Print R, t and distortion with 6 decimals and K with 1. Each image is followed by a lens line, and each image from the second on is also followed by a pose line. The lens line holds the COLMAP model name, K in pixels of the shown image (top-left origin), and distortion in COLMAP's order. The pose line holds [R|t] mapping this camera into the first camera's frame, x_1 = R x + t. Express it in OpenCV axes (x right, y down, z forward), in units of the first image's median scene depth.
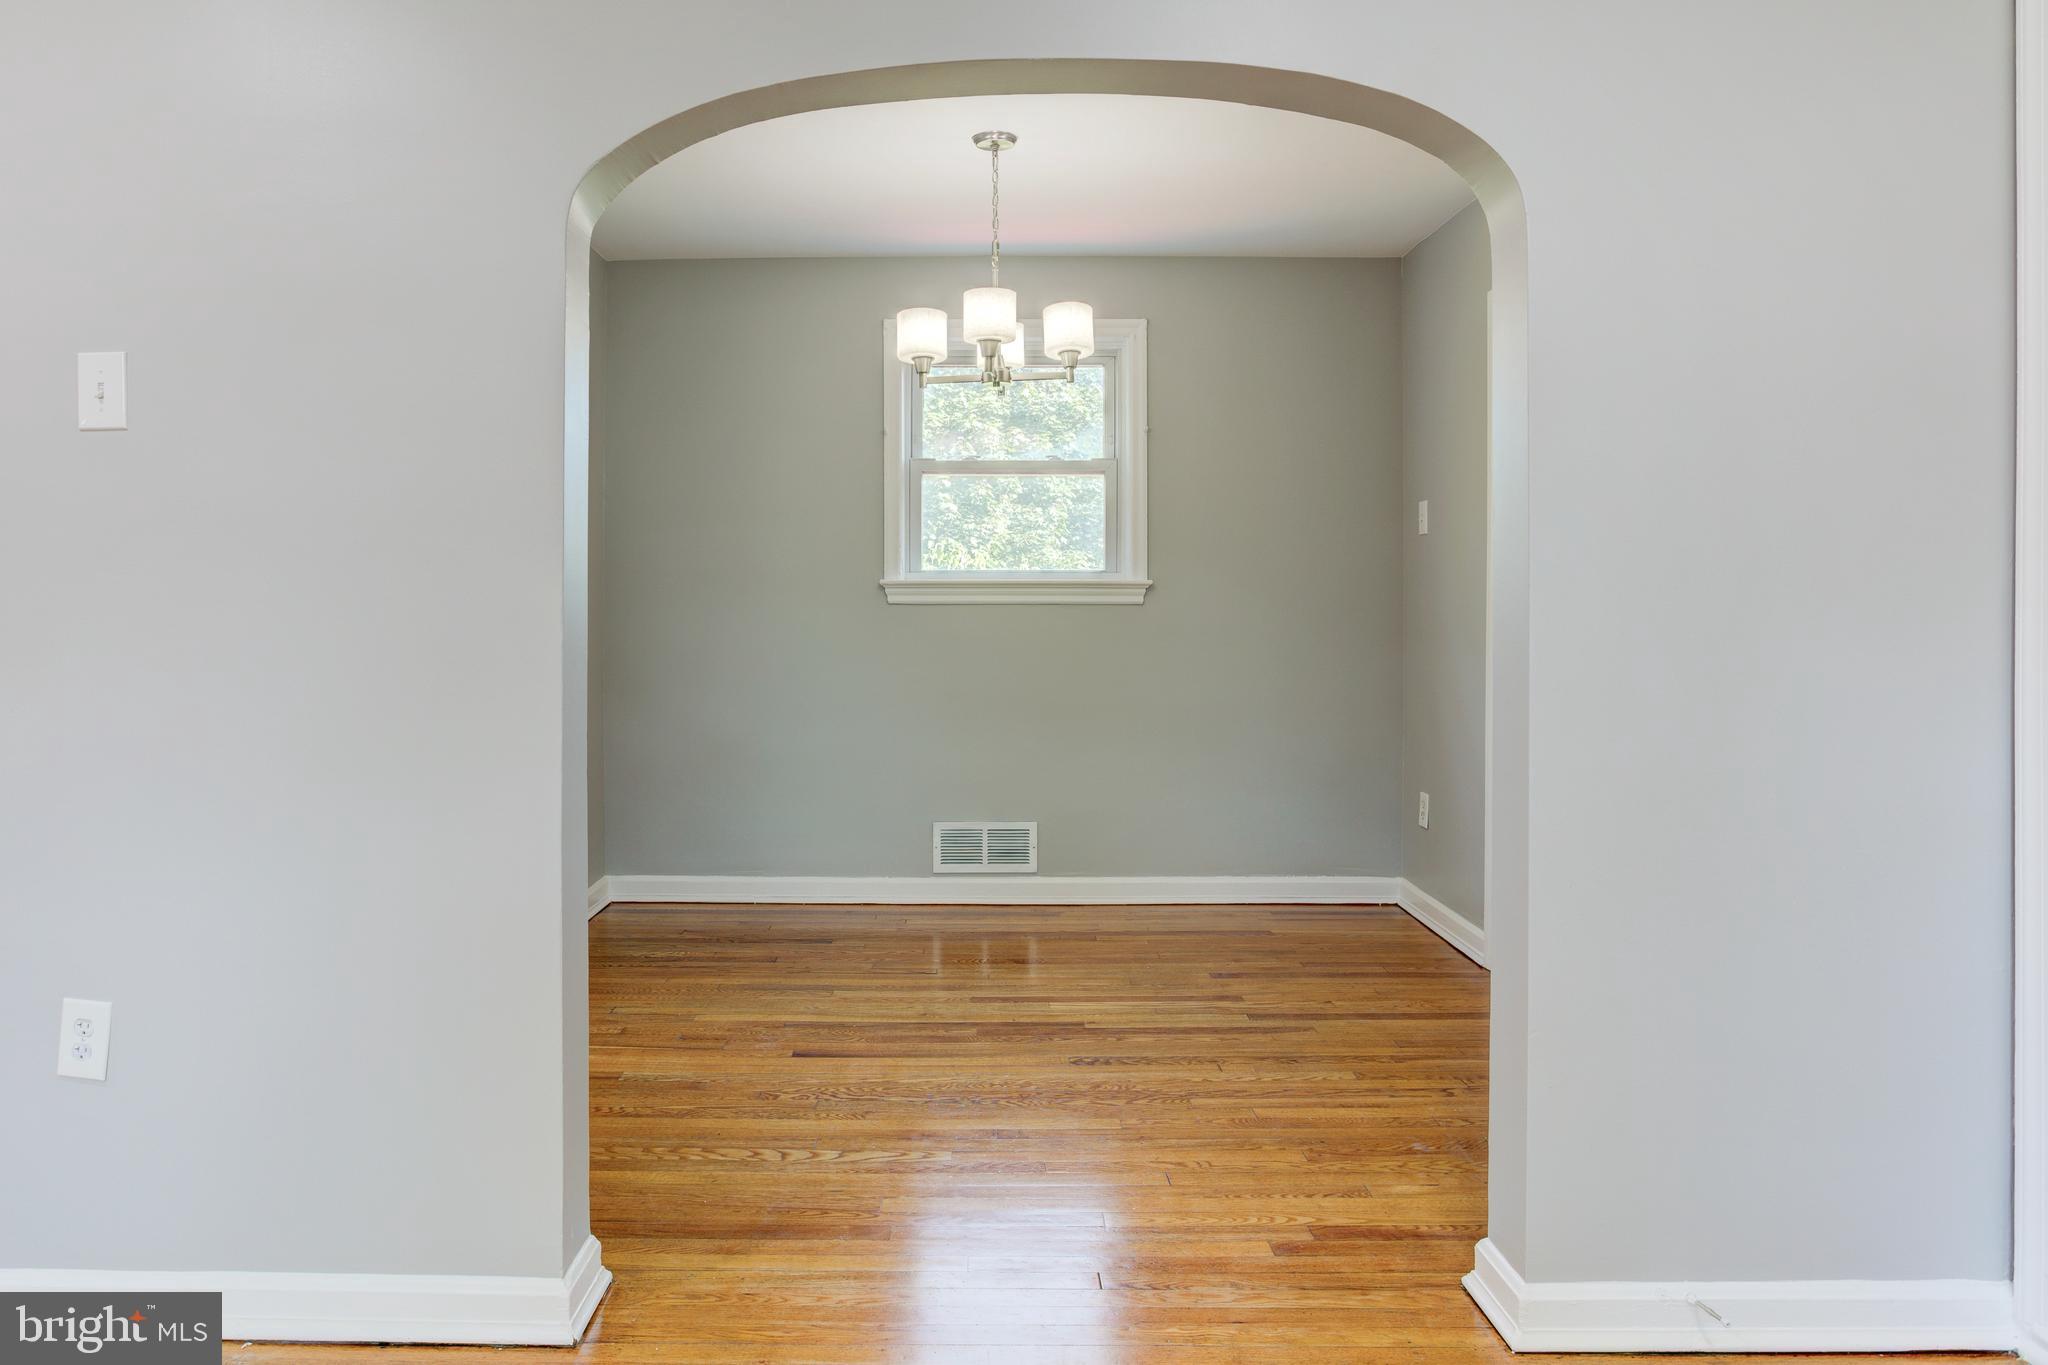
lens RADIAL K [[1358.6, 0, 1021.5], [0, 1358.6, 605.7], [0, 0, 1]] dist [-0.035489, 0.004132]
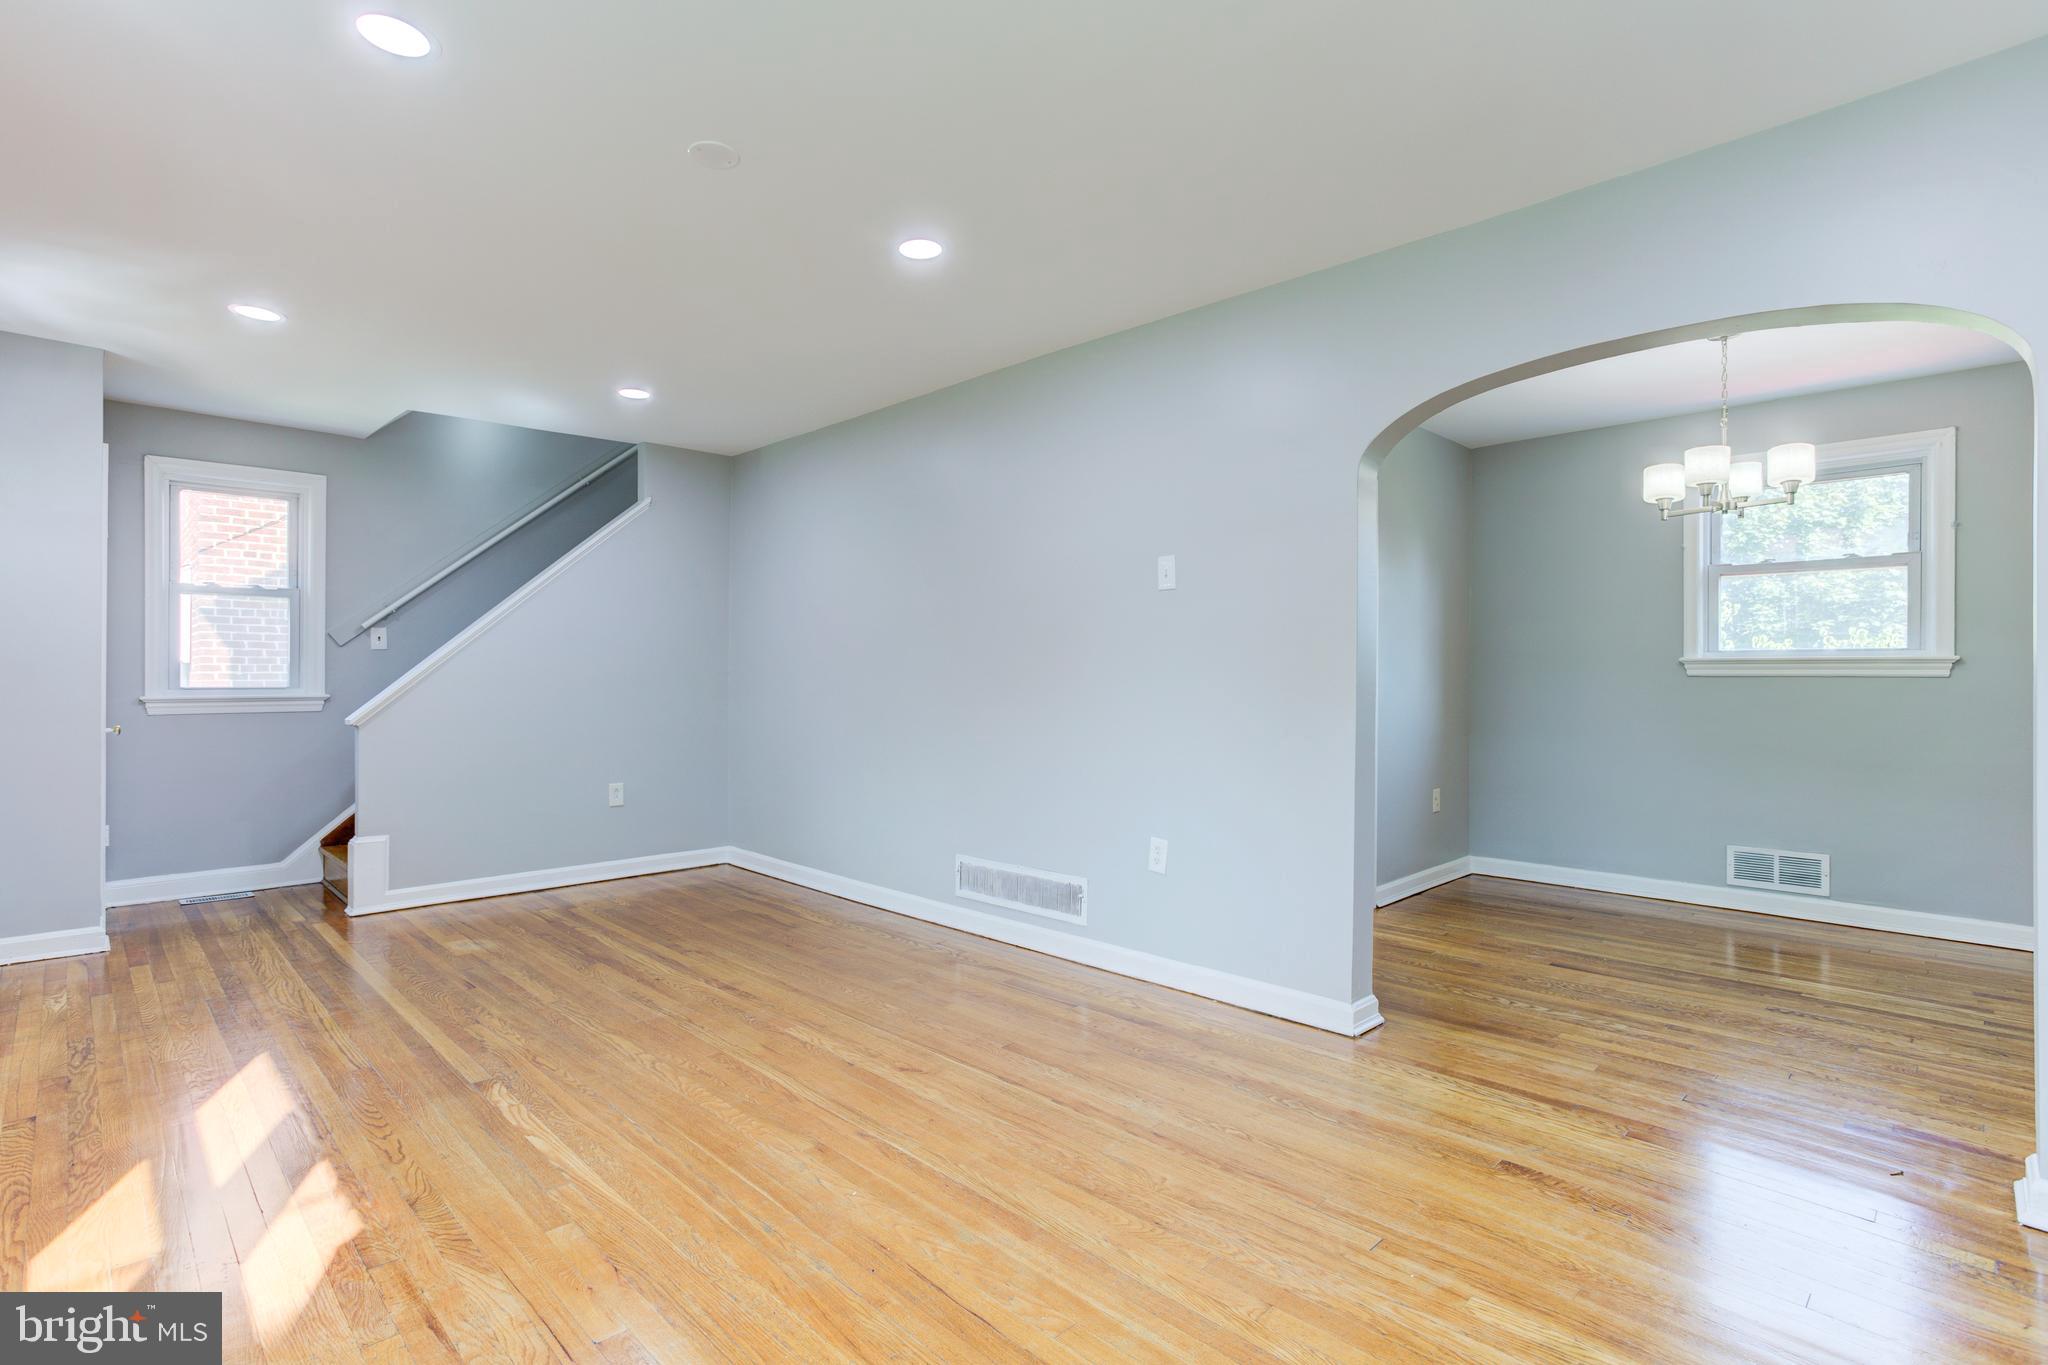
lens RADIAL K [[1010.4, 0, 1020.3], [0, 1010.4, 678.5], [0, 0, 1]] dist [-0.045171, 0.039467]
pose [[0.702018, 0.003685, -0.712150, 0.201060], [-0.009431, 0.999947, -0.004122, 0.016285], [0.712097, 0.009610, 0.702016, -0.214640]]
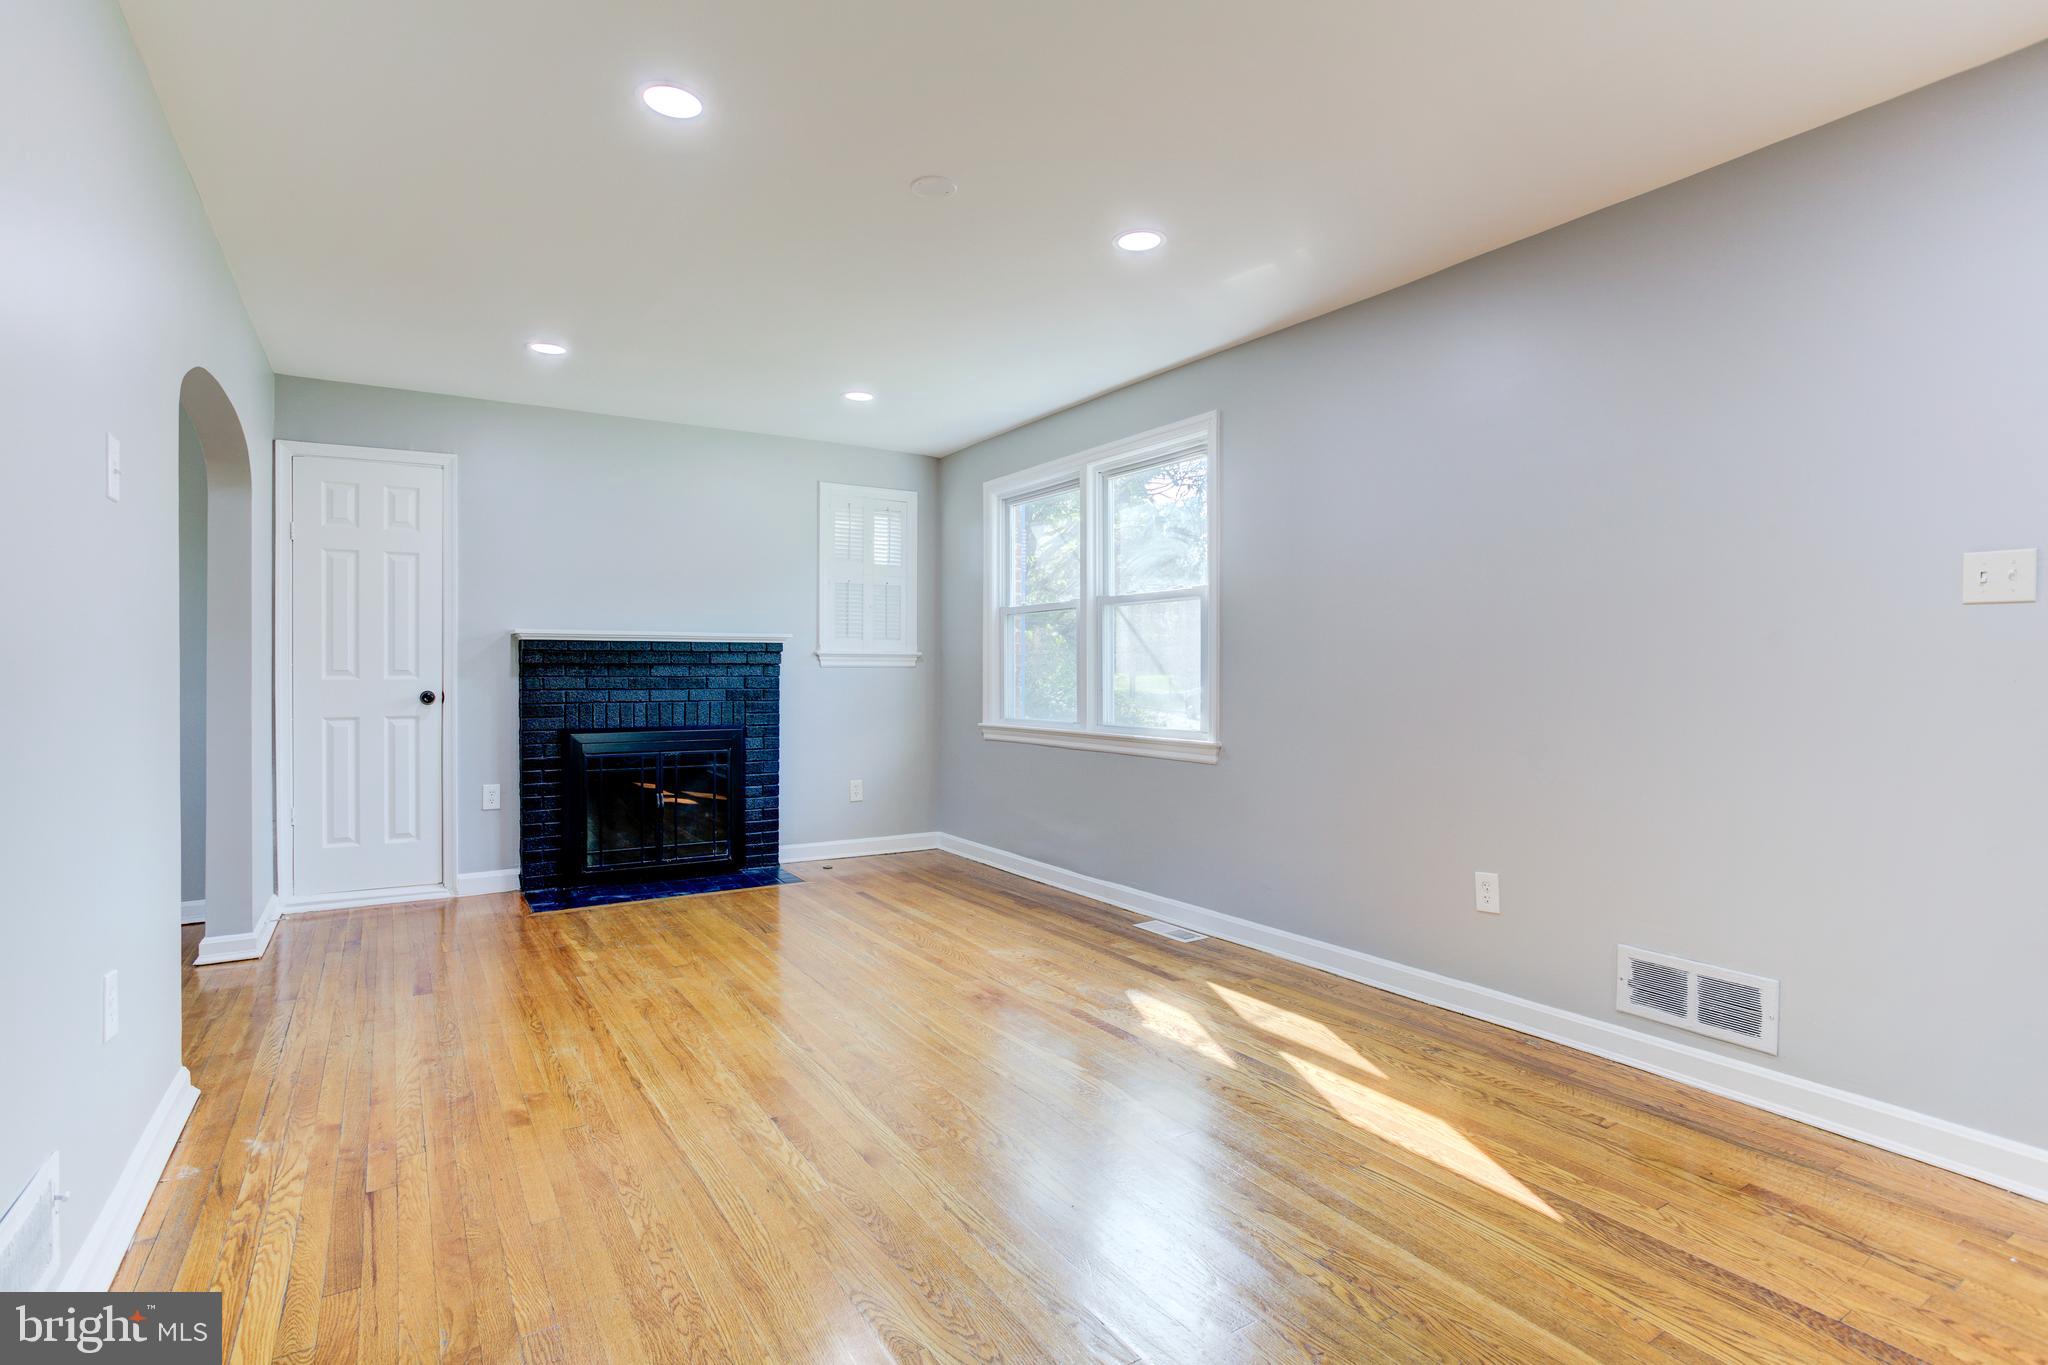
lens RADIAL K [[1010.4, 0, 1020.3], [0, 1010.4, 678.5], [0, 0, 1]] dist [-0.045171, 0.039467]
pose [[-0.544506, -0.003800, 0.838748, -1.037673], [0.006058, 0.999946, 0.008463, 0.015491], [-0.838735, 0.009690, -0.544453, 0.435866]]
